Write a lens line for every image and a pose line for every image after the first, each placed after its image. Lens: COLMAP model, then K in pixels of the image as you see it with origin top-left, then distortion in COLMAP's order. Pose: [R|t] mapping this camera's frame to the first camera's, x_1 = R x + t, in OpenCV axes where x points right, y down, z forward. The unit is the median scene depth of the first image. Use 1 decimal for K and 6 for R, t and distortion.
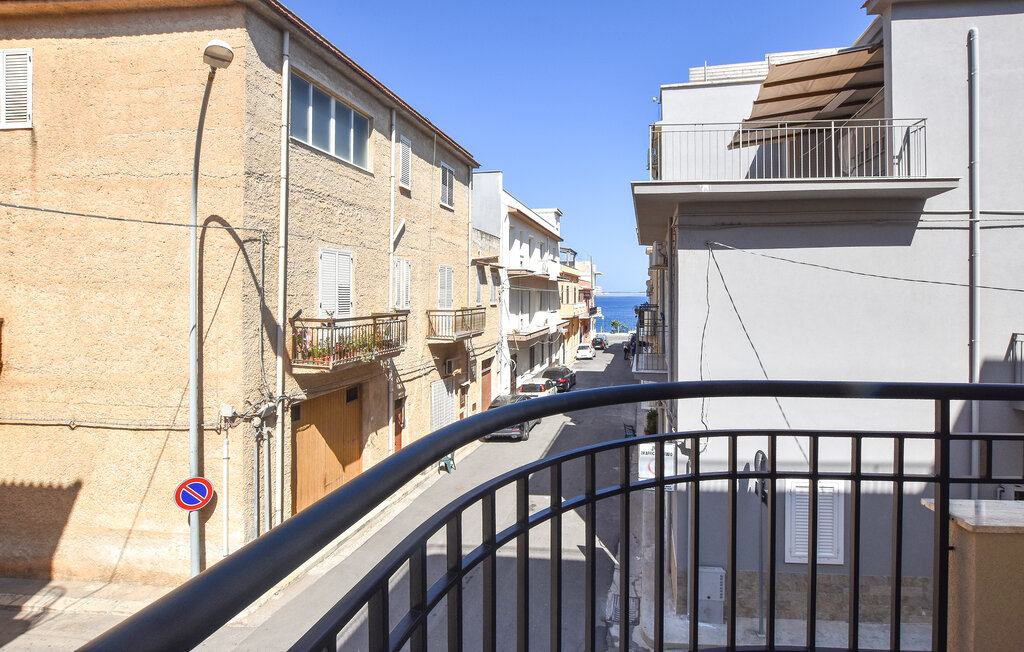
lens RADIAL K [[526.5, 0, 428.0], [0, 526.5, 284.8], [0, 0, 1]] dist [-0.015246, 0.003119]
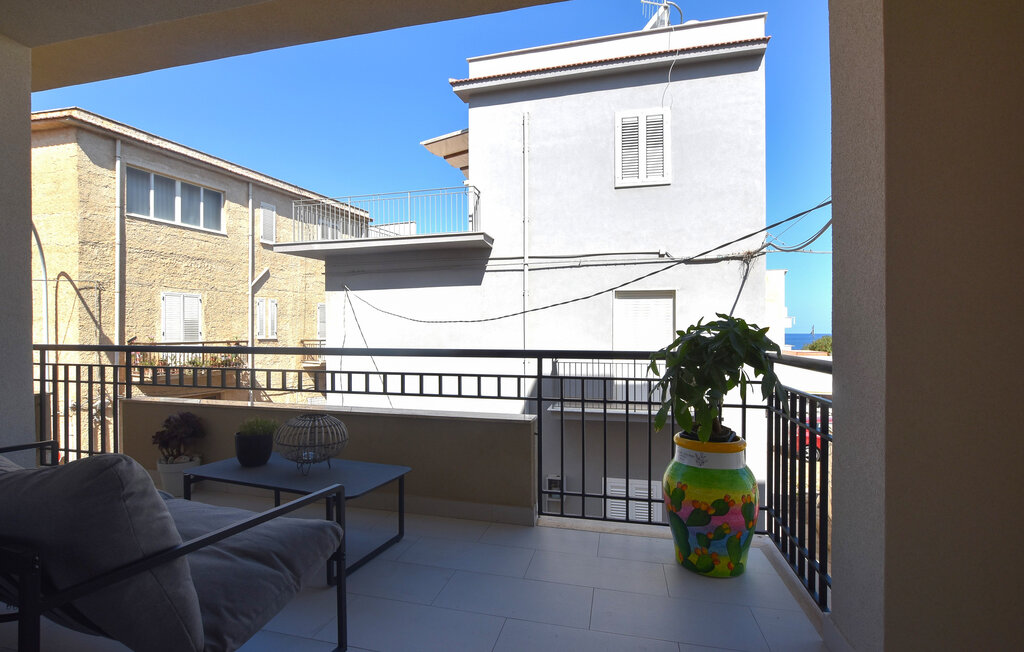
lens RADIAL K [[526.5, 0, 520.7], [0, 526.5, 336.1], [0, 0, 1]] dist [-0.015246, 0.003119]
pose [[0.985544, 0.000318, -0.169417, 1.047508], [0.004535, 0.999590, 0.028254, 0.012112], [0.169356, -0.028614, 0.985139, -0.218681]]
